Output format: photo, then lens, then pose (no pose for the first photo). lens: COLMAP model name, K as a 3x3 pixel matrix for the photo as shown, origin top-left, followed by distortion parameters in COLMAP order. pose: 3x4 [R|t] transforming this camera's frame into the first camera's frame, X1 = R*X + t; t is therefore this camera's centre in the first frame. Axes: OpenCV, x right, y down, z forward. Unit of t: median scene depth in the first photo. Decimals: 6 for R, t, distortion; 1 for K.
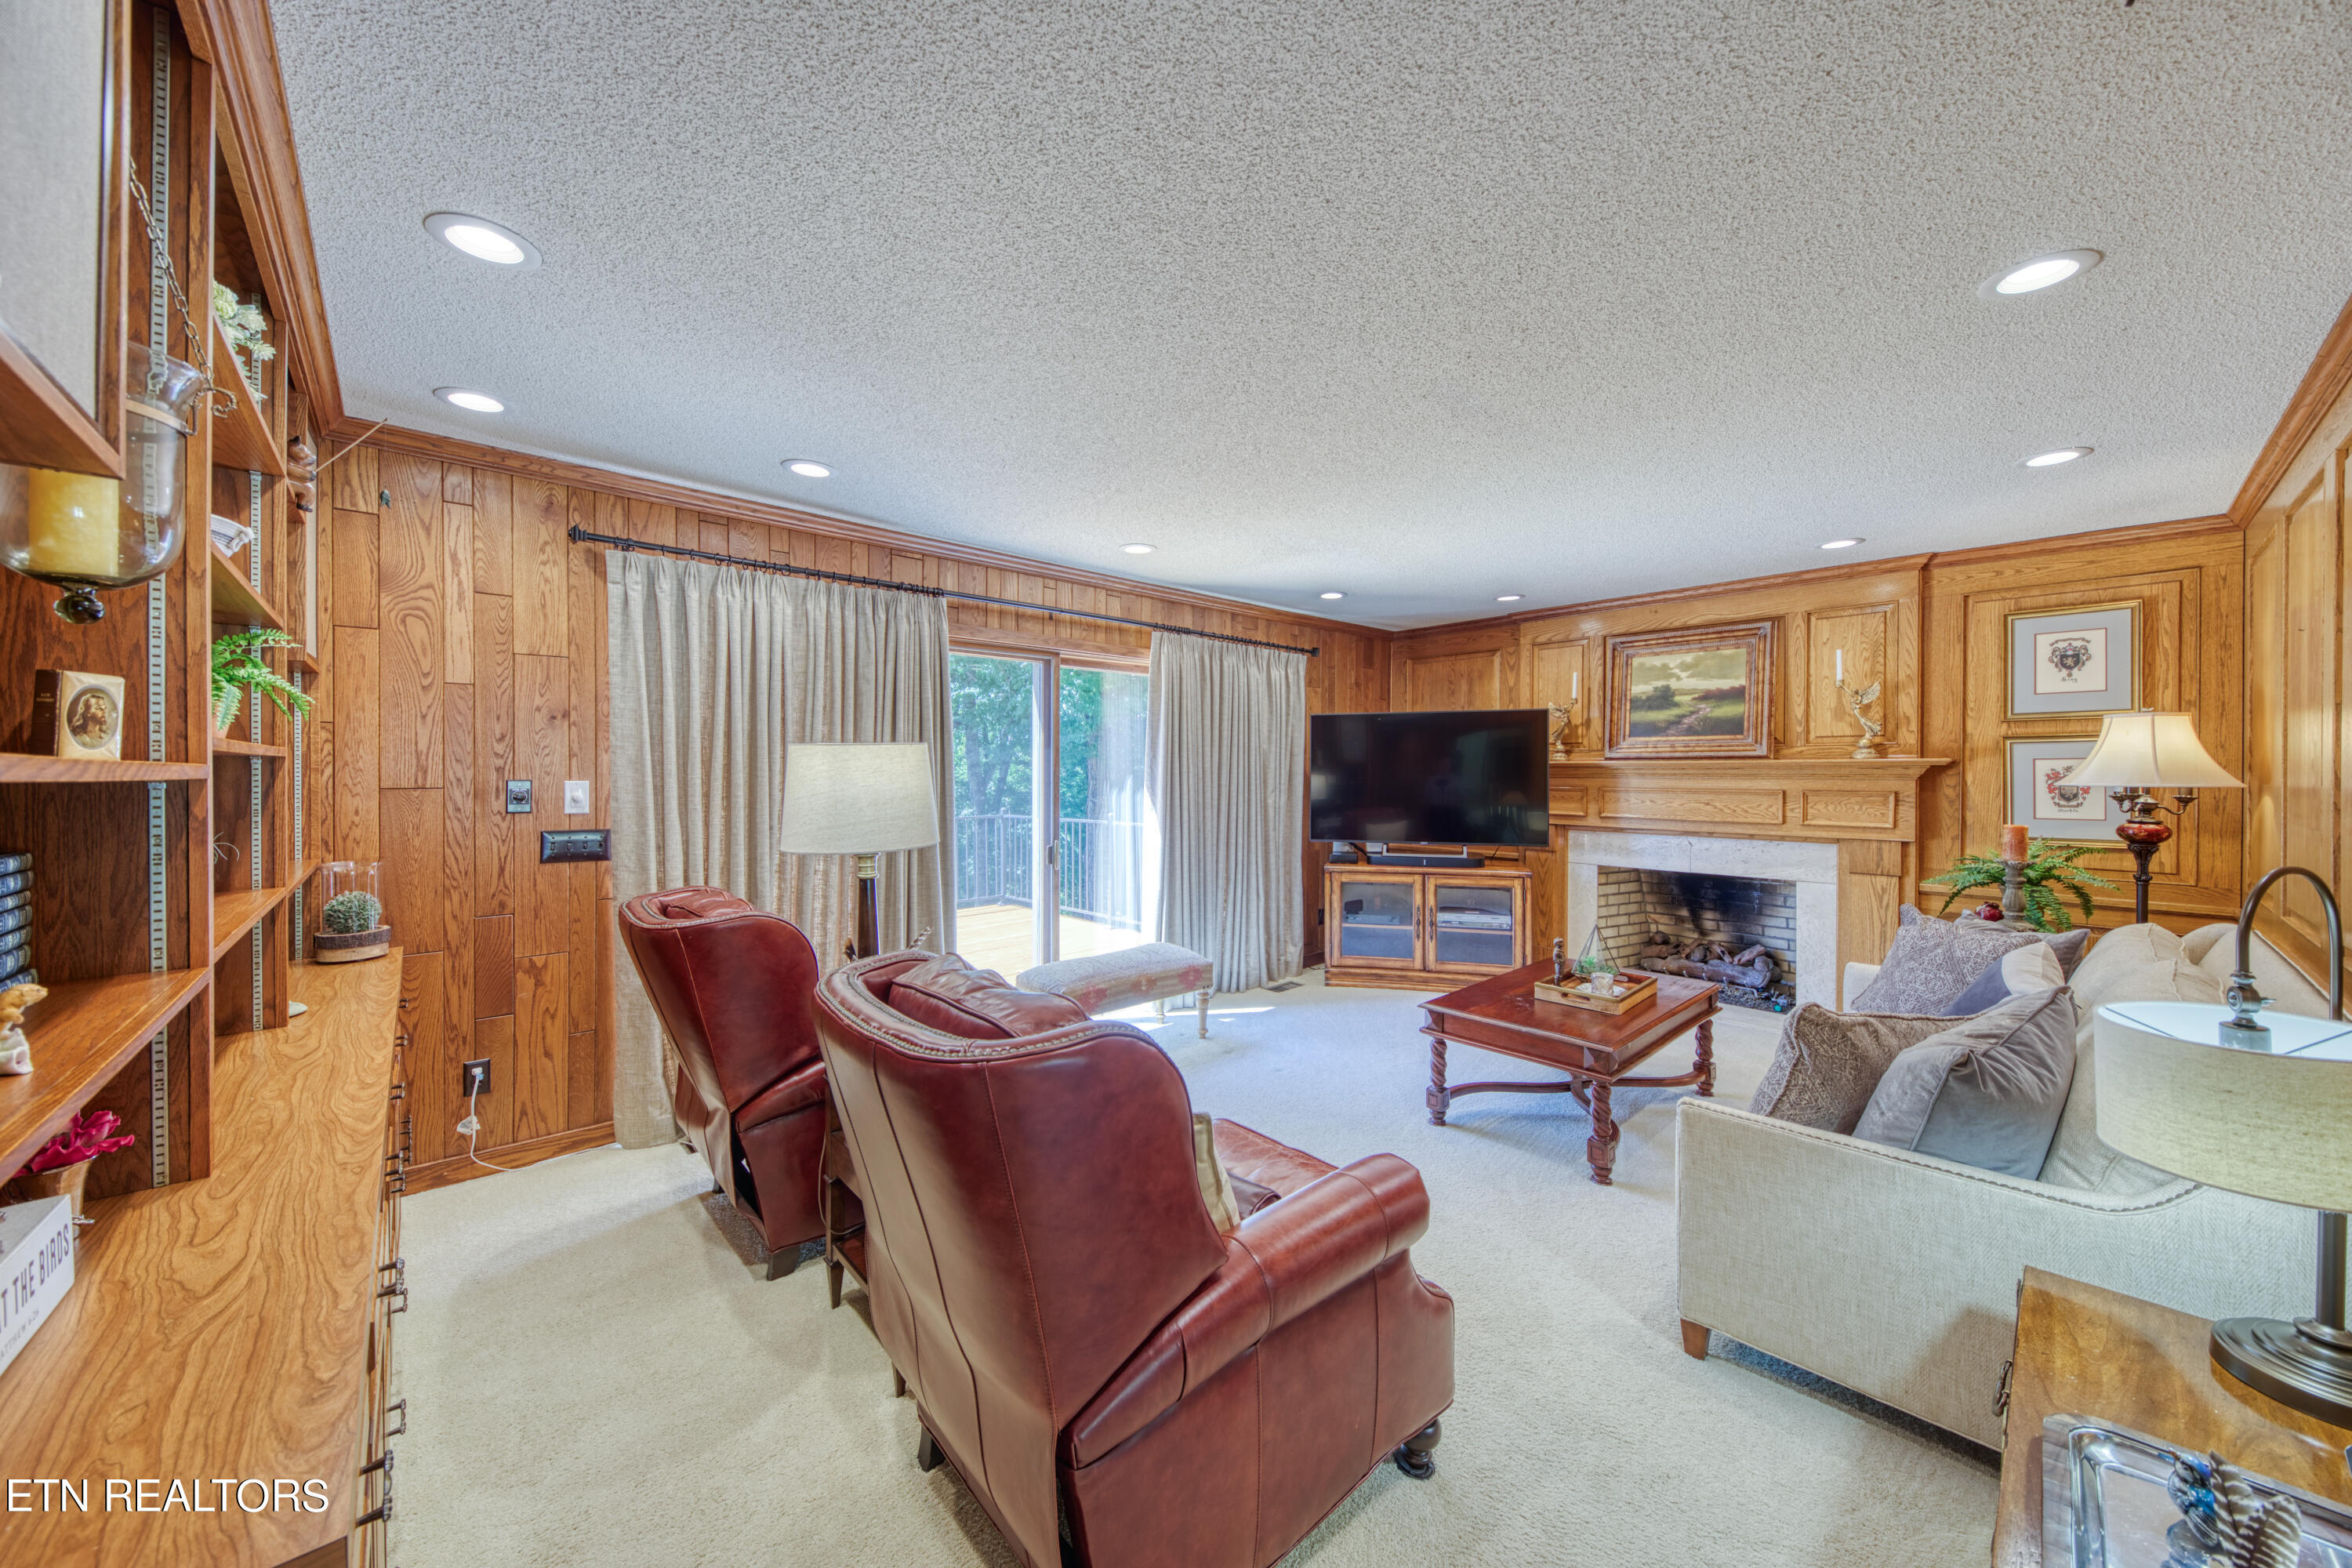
lens RADIAL K [[824.8, 0, 1174.3], [0, 824.8, 772.5], [0, 0, 1]] dist [0.003438, -0.000184]
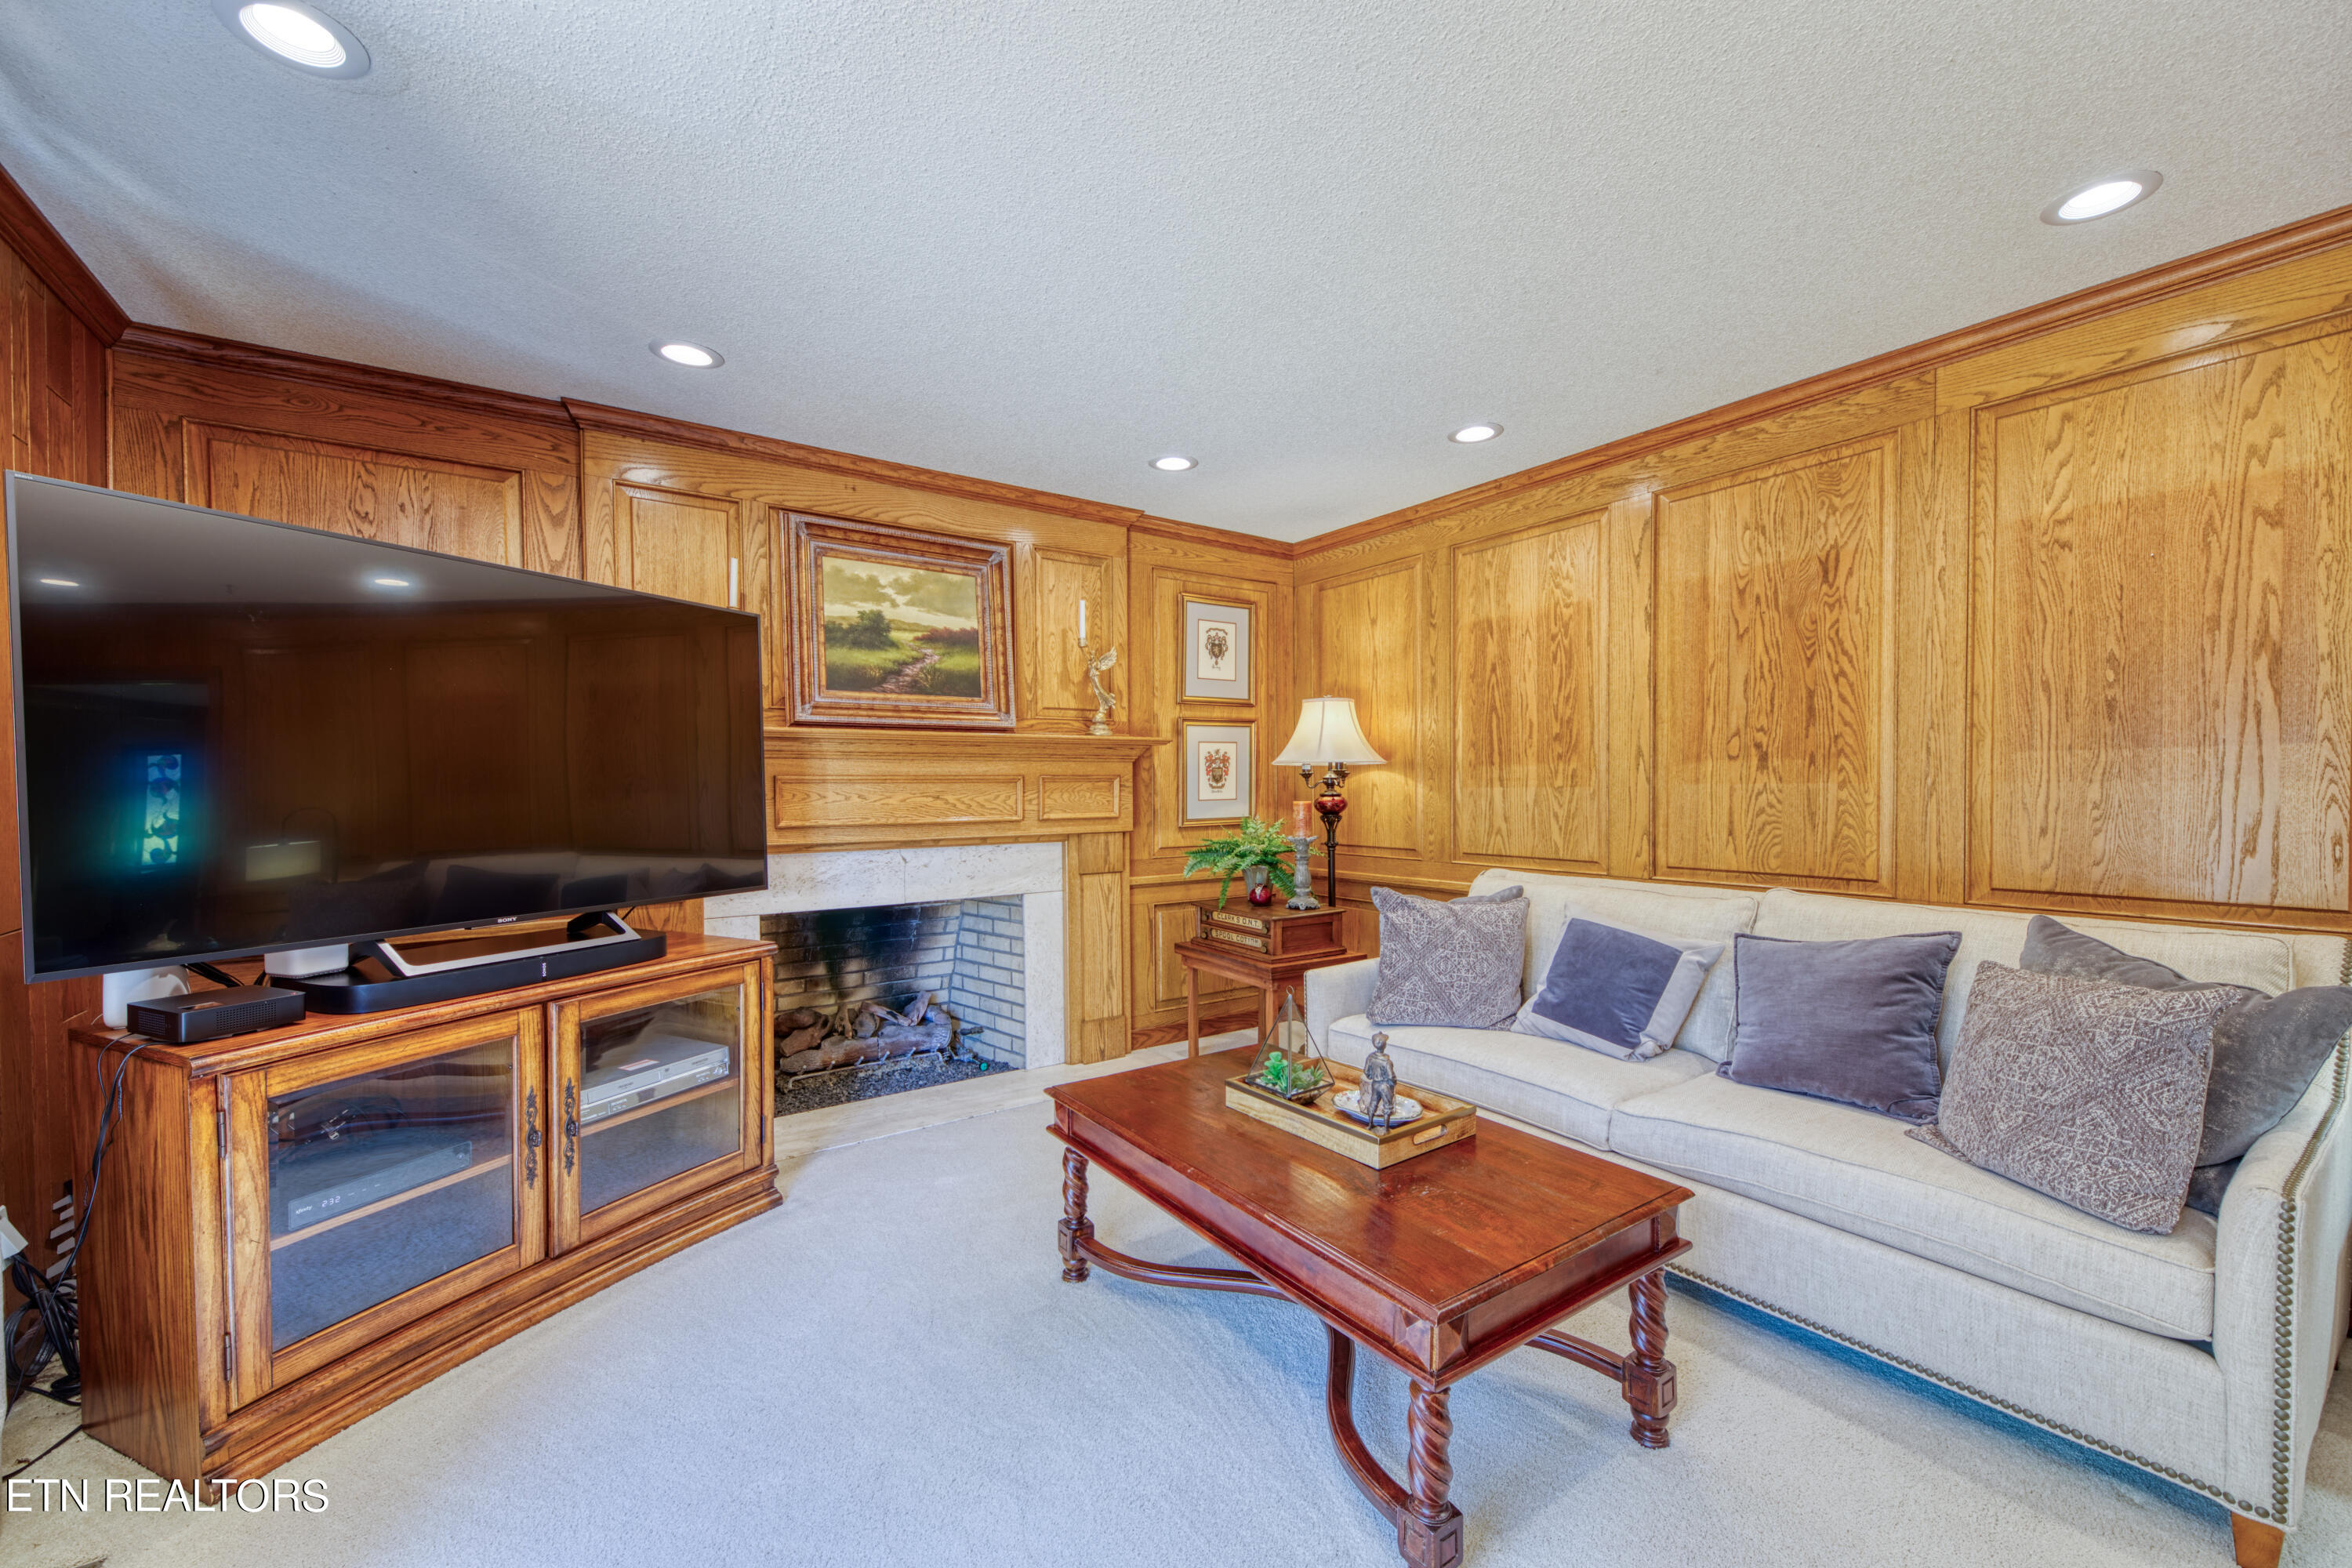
lens RADIAL K [[920.7, 0, 1180.0], [0, 920.7, 806.0], [0, 0, 1]] dist [0.002735, -0.000036]
pose [[0.129699, -0.021982, 0.991310, -0.074492], [0.010468, 0.999729, 0.020799, 0.031203], [-0.991498, 0.007679, 0.129894, 0.704712]]
